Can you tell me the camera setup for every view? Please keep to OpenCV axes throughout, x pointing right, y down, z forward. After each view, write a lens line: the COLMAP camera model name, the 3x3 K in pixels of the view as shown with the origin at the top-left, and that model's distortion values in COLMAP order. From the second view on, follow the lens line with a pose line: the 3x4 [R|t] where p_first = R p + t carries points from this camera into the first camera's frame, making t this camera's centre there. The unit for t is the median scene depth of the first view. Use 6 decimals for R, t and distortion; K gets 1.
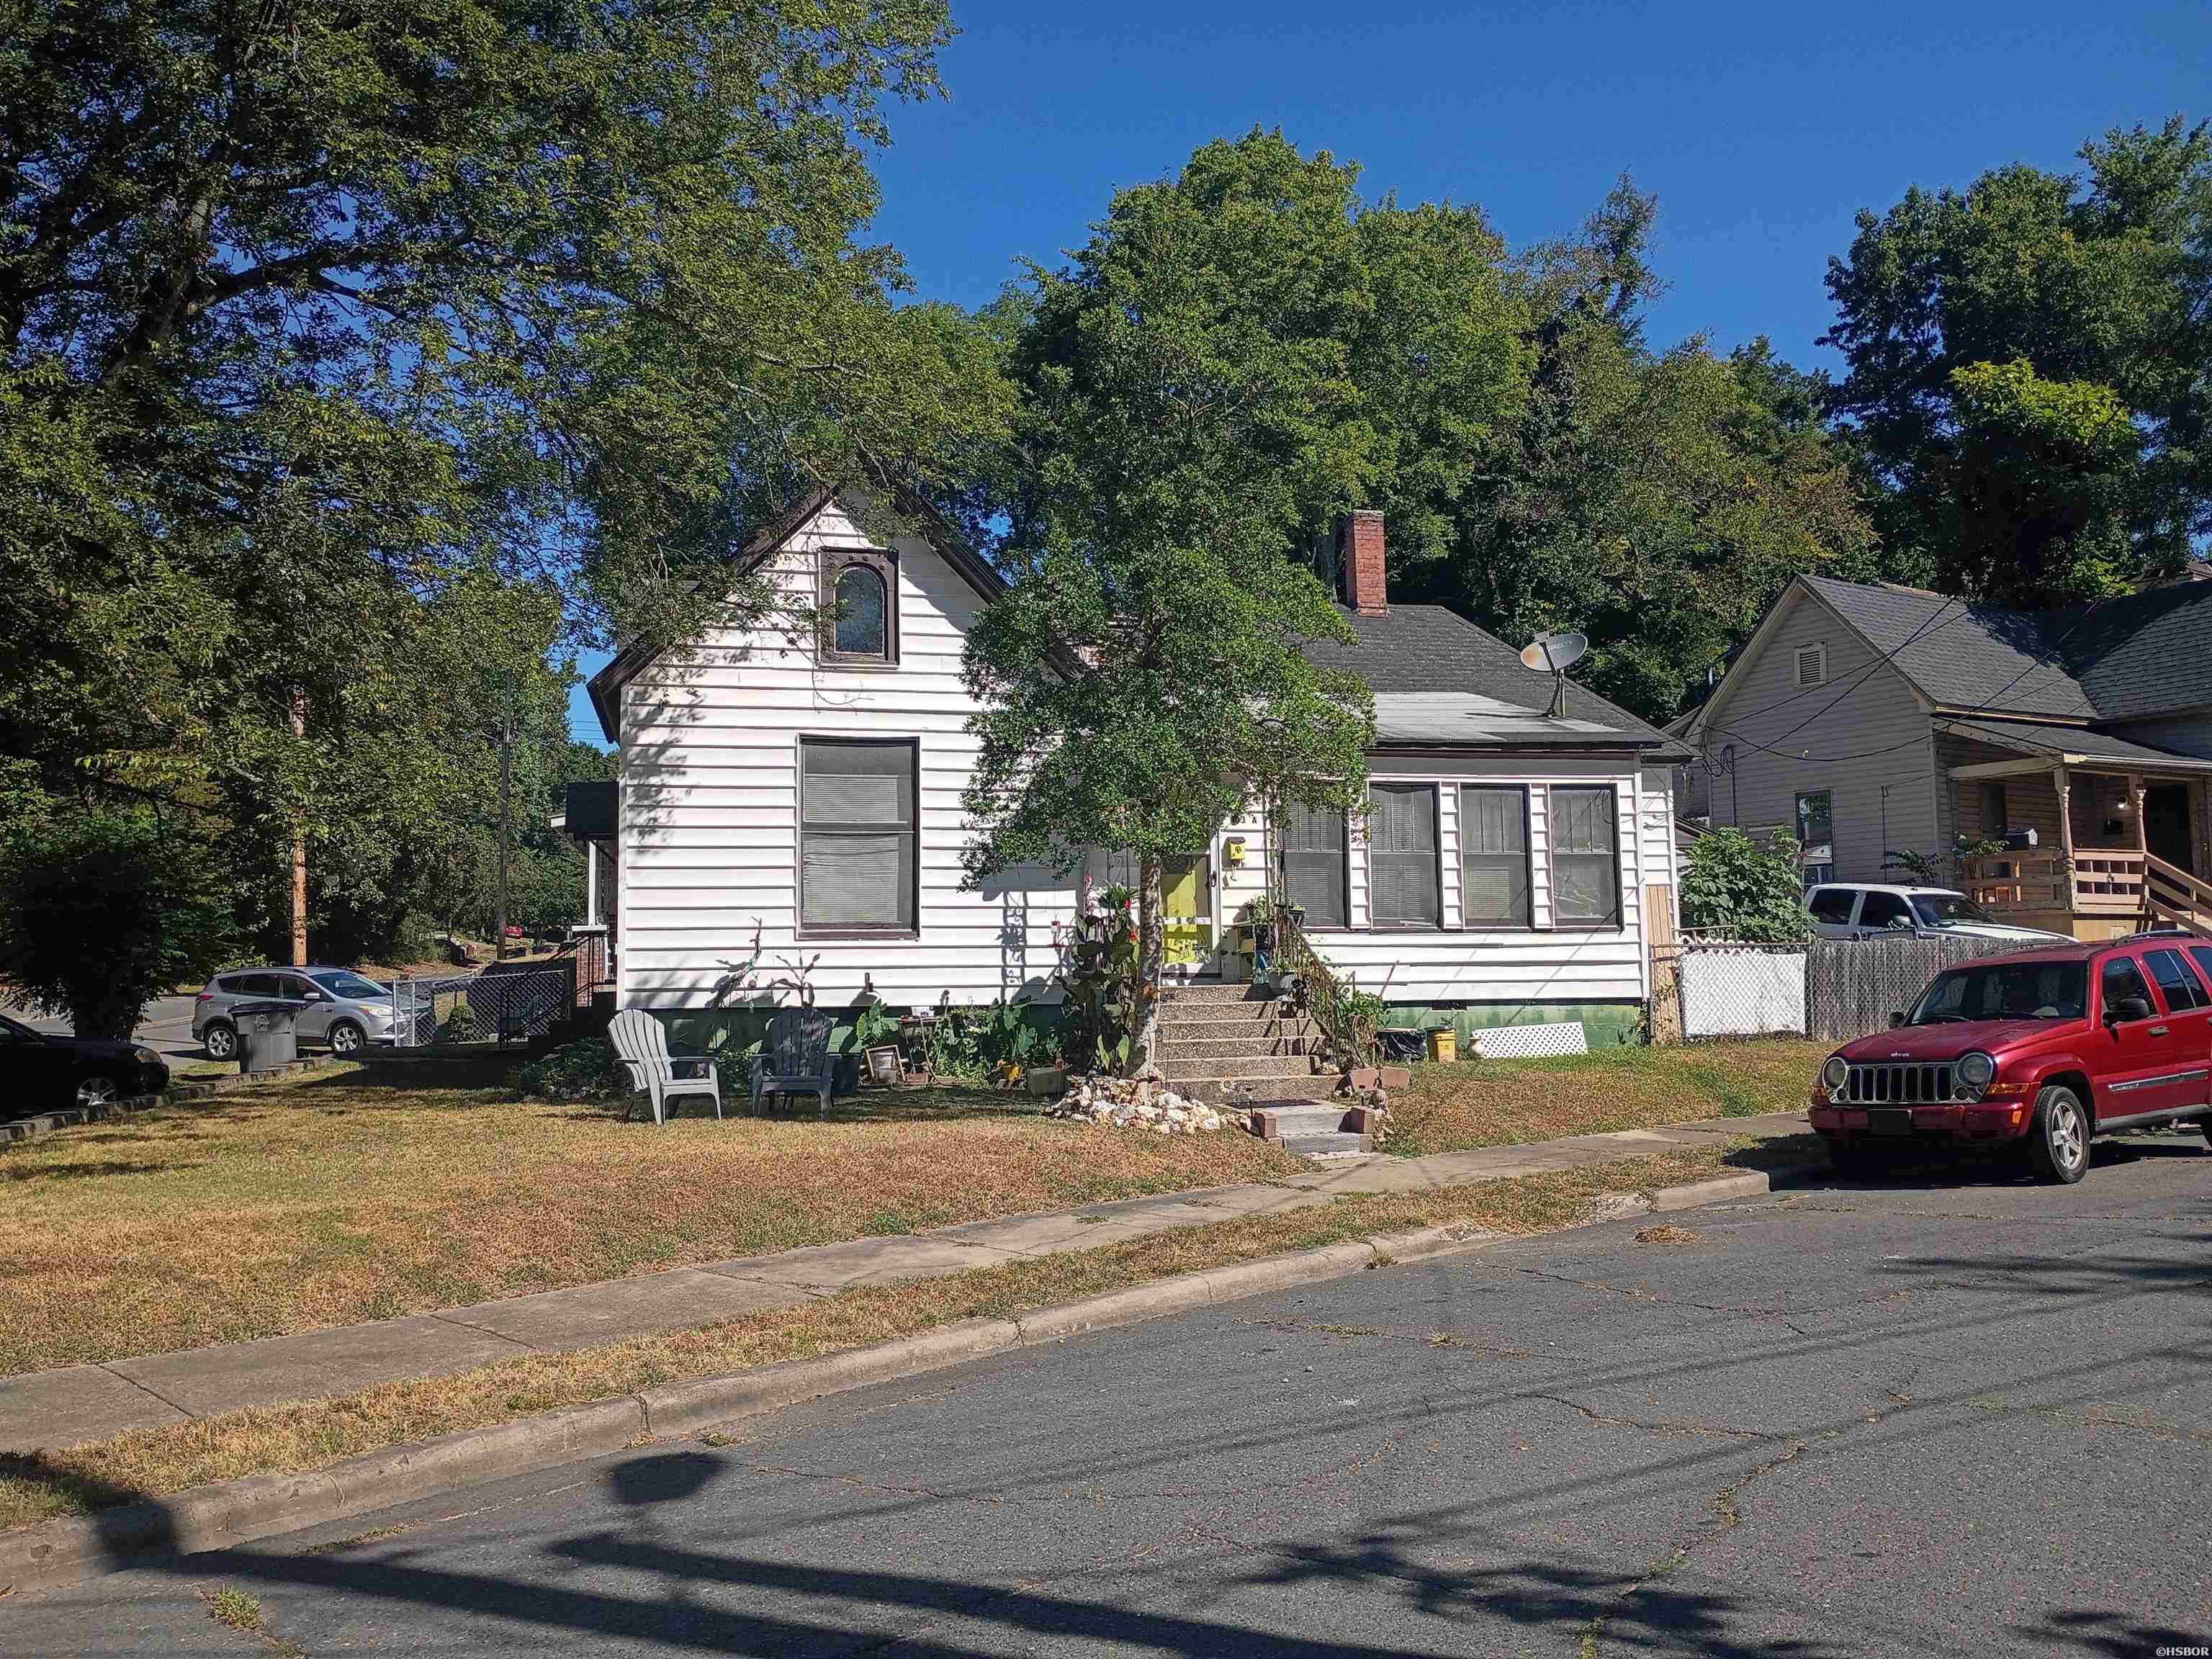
lens RADIAL K [[1779.6, 0, 1106.0], [0, 1779.6, 829.5], [0, 0, 1]] dist [0.007053, 0.000252]
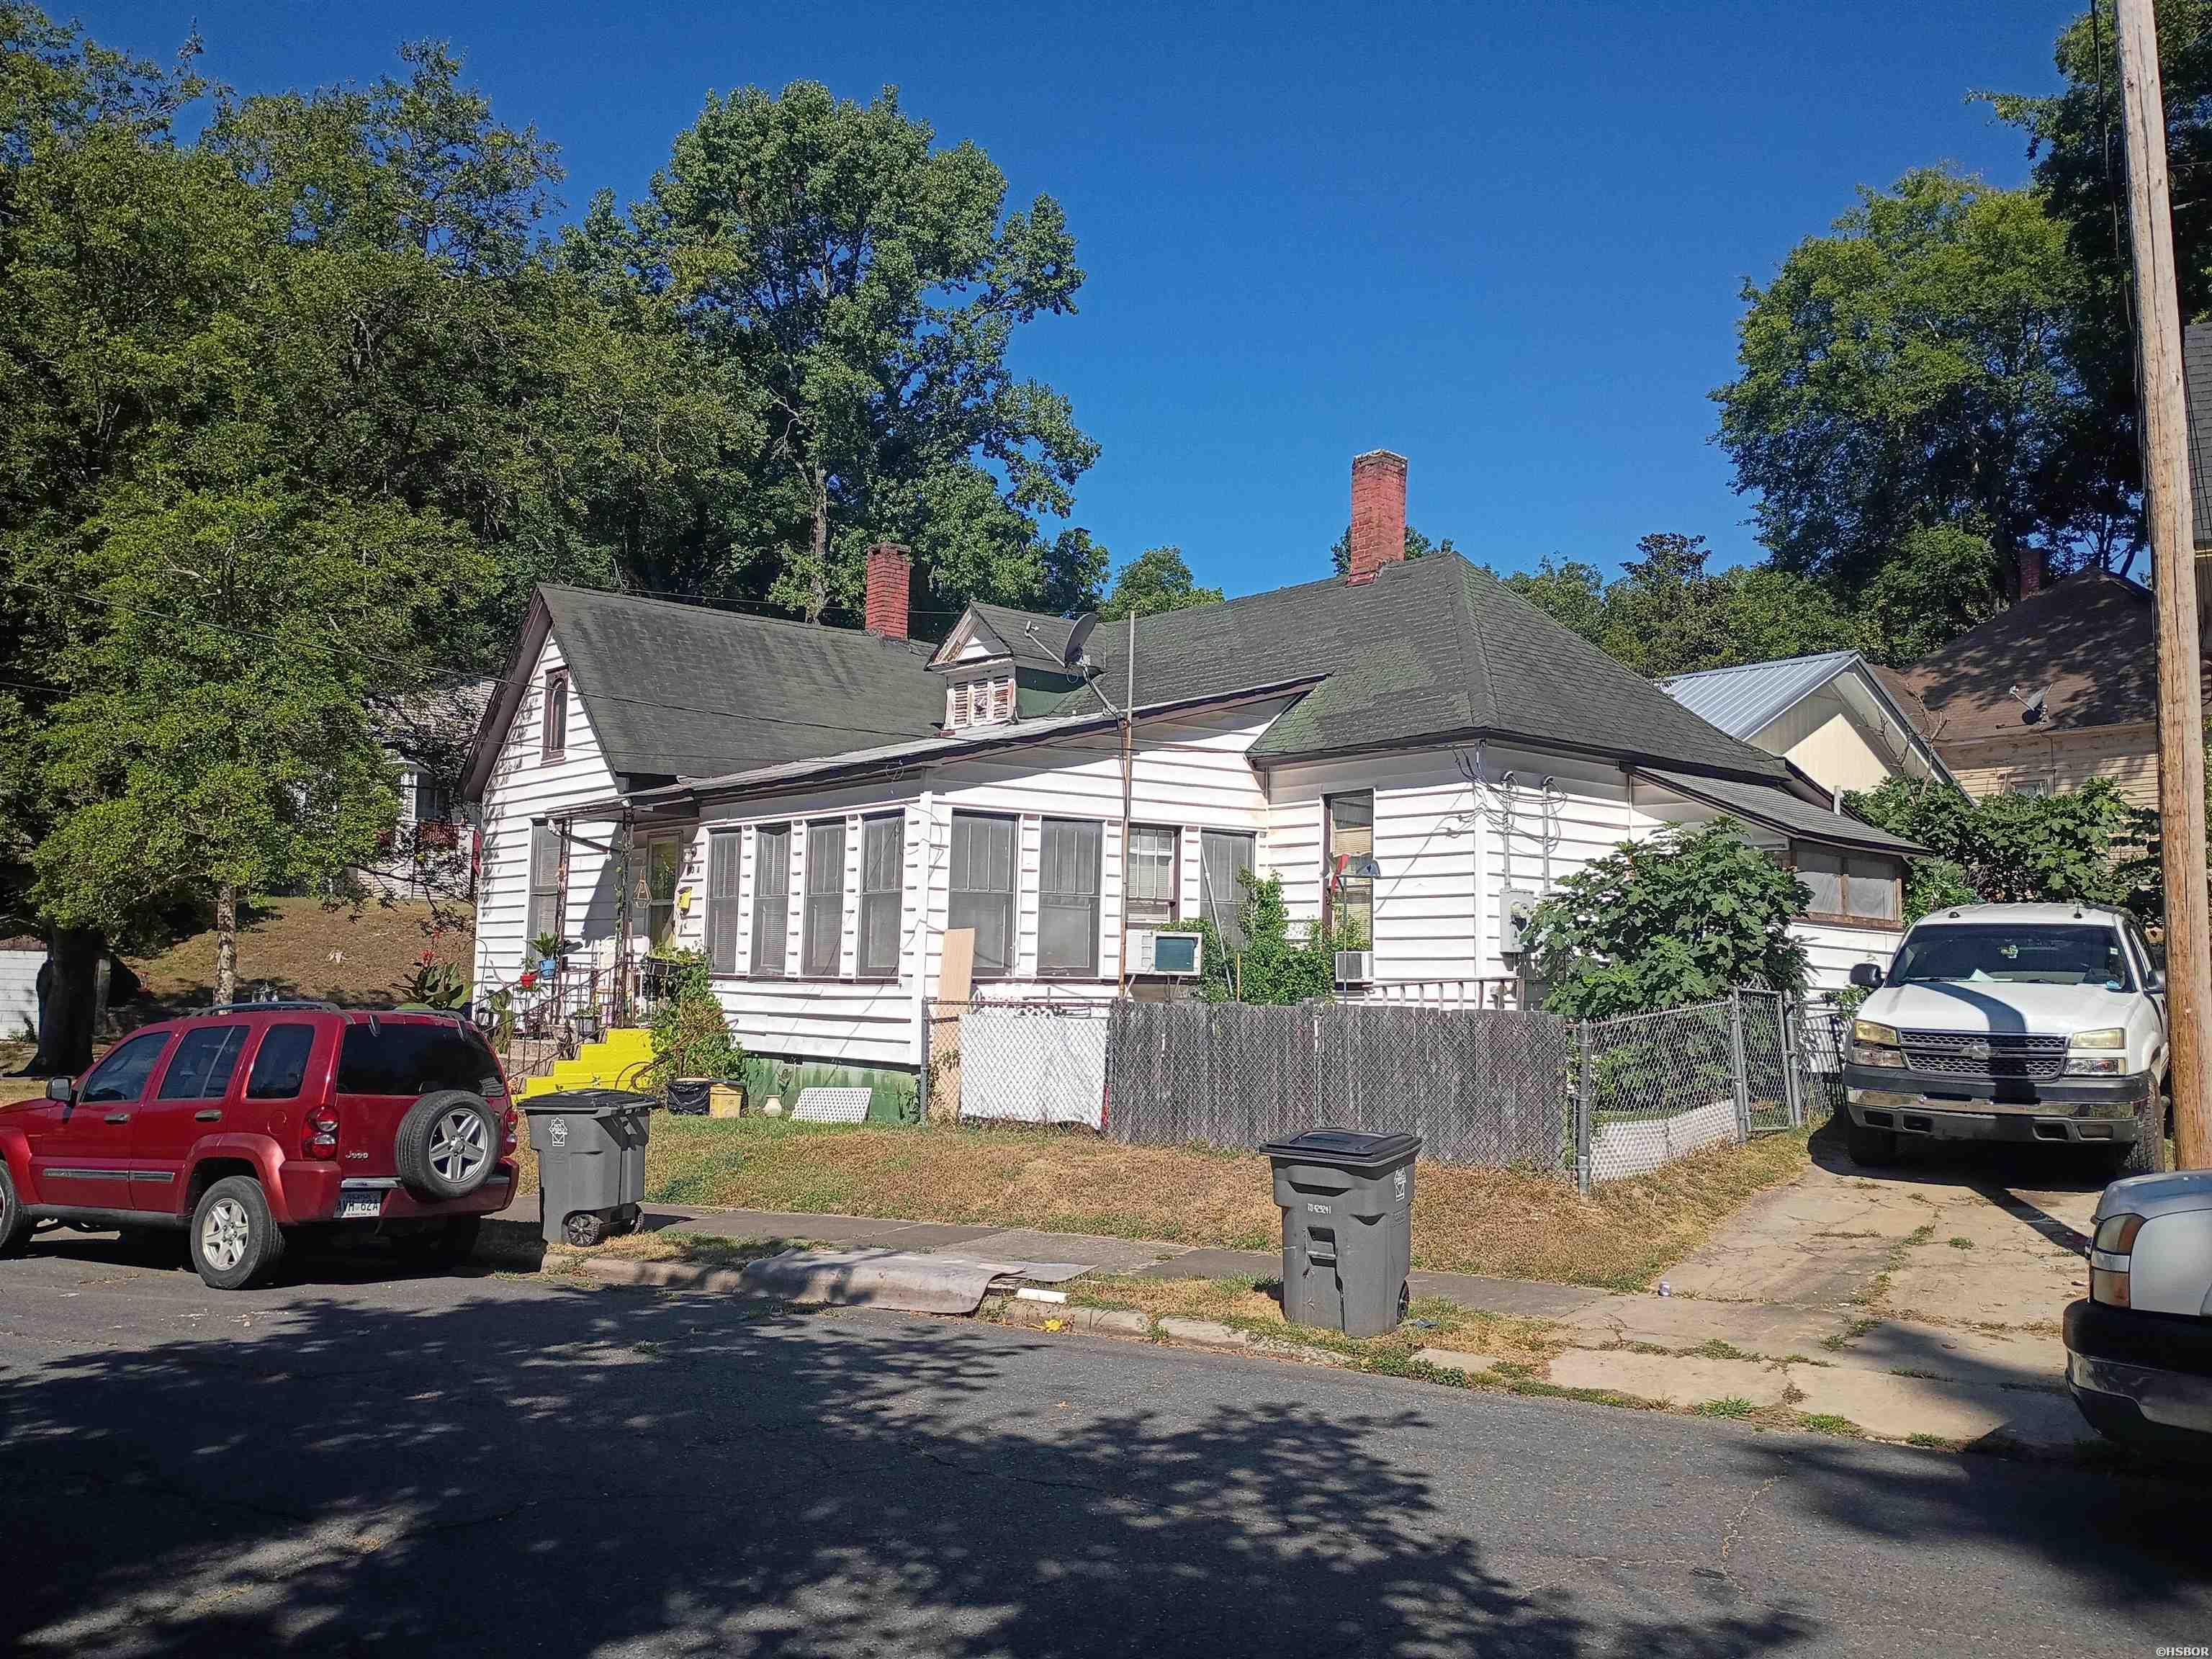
lens RADIAL K [[1779.6, 0, 1106.0], [0, 1779.6, 829.5], [0, 0, 1]] dist [0.007053, 0.000252]
pose [[0.491401, -0.054752, -0.869211, 1.077168], [0.049596, 0.998162, -0.034835, 0.018747], [0.869520, -0.025992, 0.493213, 0.675443]]
